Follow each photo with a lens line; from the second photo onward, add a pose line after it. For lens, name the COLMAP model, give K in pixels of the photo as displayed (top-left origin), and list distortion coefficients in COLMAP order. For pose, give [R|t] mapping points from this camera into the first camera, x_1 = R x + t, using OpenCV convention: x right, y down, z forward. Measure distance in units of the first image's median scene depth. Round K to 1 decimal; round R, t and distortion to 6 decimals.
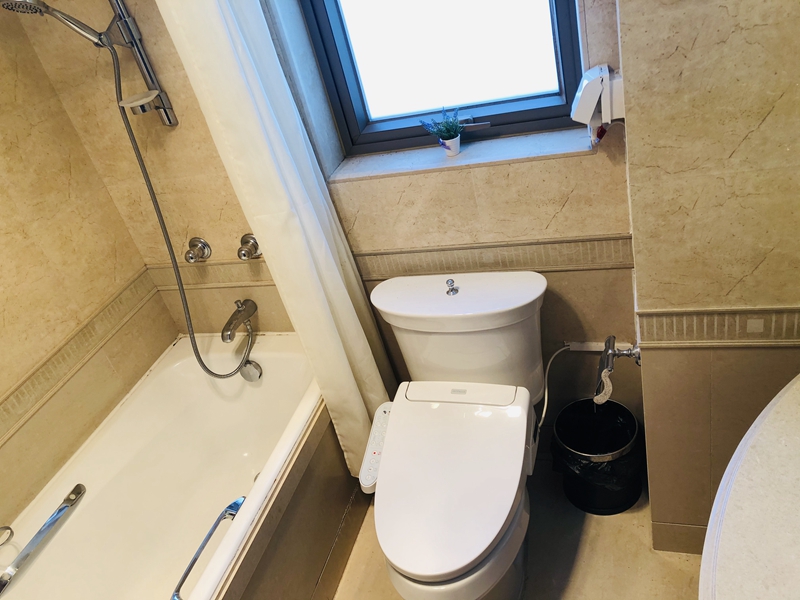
lens RADIAL K [[644.6, 0, 400.0], [0, 644.6, 300.0], [0, 0, 1]] dist [0.001810, -0.003082]
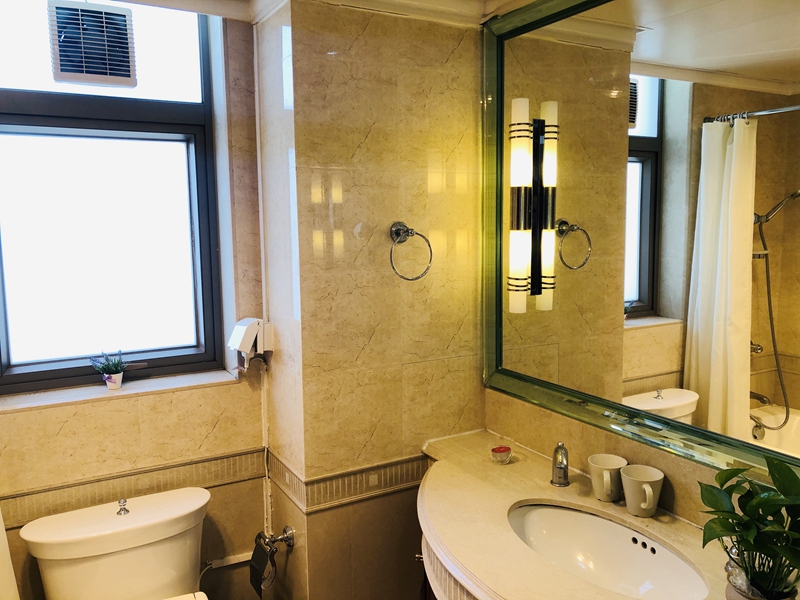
lens RADIAL K [[644.6, 0, 400.0], [0, 644.6, 300.0], [0, 0, 1]] dist [0.001810, -0.003082]
pose [[0.663583, 0.146388, 0.733640, -0.465127], [0.266218, 0.870266, -0.414446, 0.256358], [-0.699132, 0.470328, 0.538522, -0.038372]]
